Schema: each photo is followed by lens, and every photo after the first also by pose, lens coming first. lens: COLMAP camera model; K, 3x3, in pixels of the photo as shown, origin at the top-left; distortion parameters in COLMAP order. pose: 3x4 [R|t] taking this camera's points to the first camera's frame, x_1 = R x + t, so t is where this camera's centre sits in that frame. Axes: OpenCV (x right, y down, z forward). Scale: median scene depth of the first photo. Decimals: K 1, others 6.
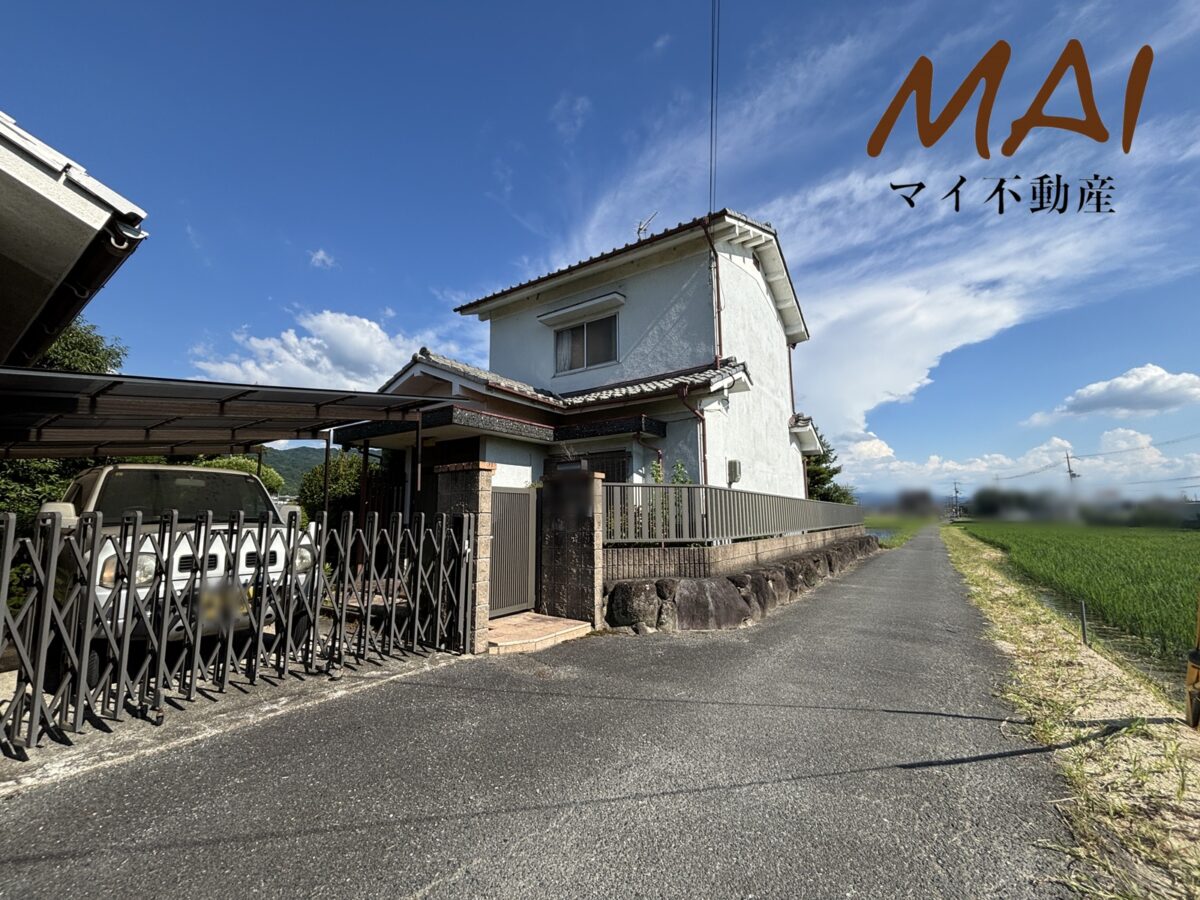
lens RADIAL K [[479.7, 0, 606.9], [0, 479.7, 443.4], [0, 0, 1]] dist [-0.000679, -0.000059]
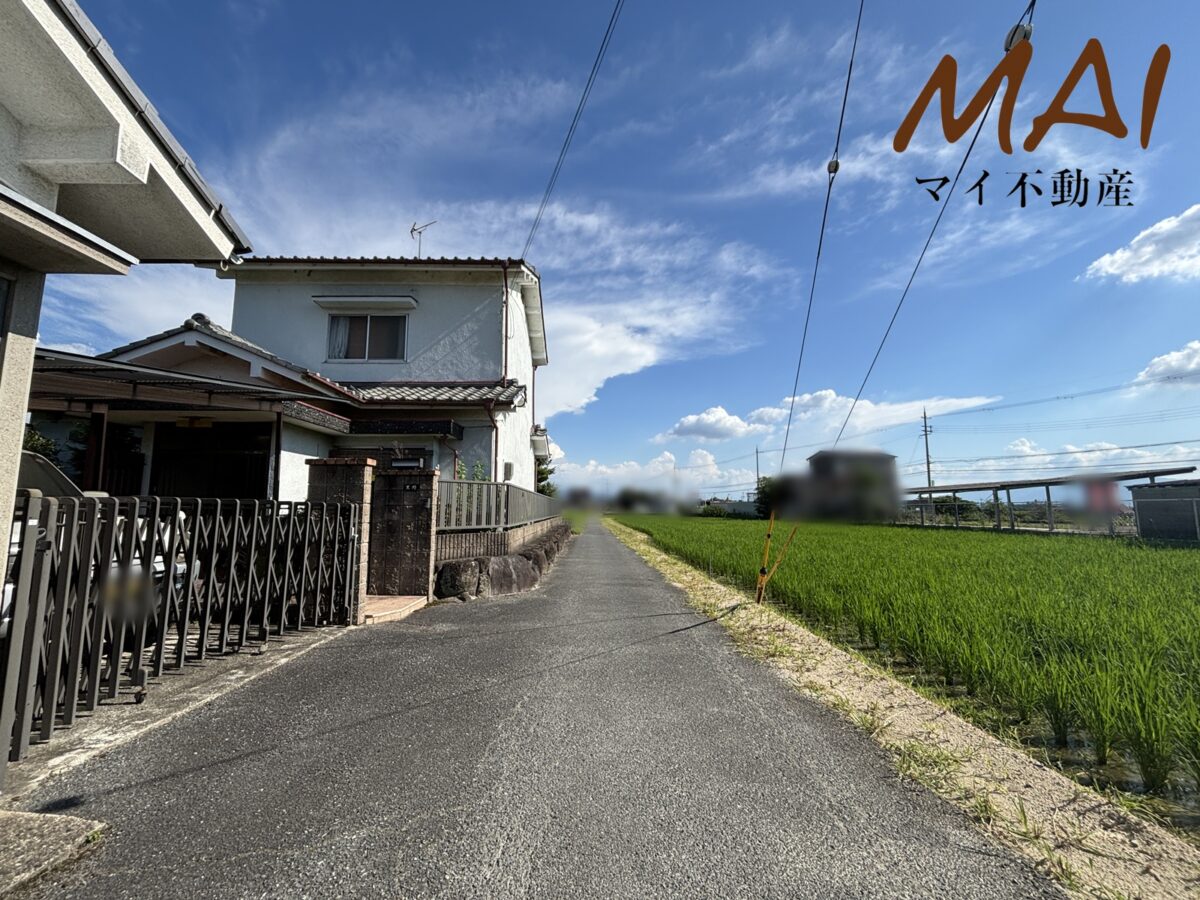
lens RADIAL K [[482.8, 0, 593.9], [0, 482.8, 451.3], [0, 0, 1]] dist [0.000464, 0.000176]
pose [[0.819931, 0.072672, 0.567830, -0.222858], [-0.089971, 0.995941, 0.002453, -0.014141], [-0.565347, -0.053100, 0.823142, -0.114928]]
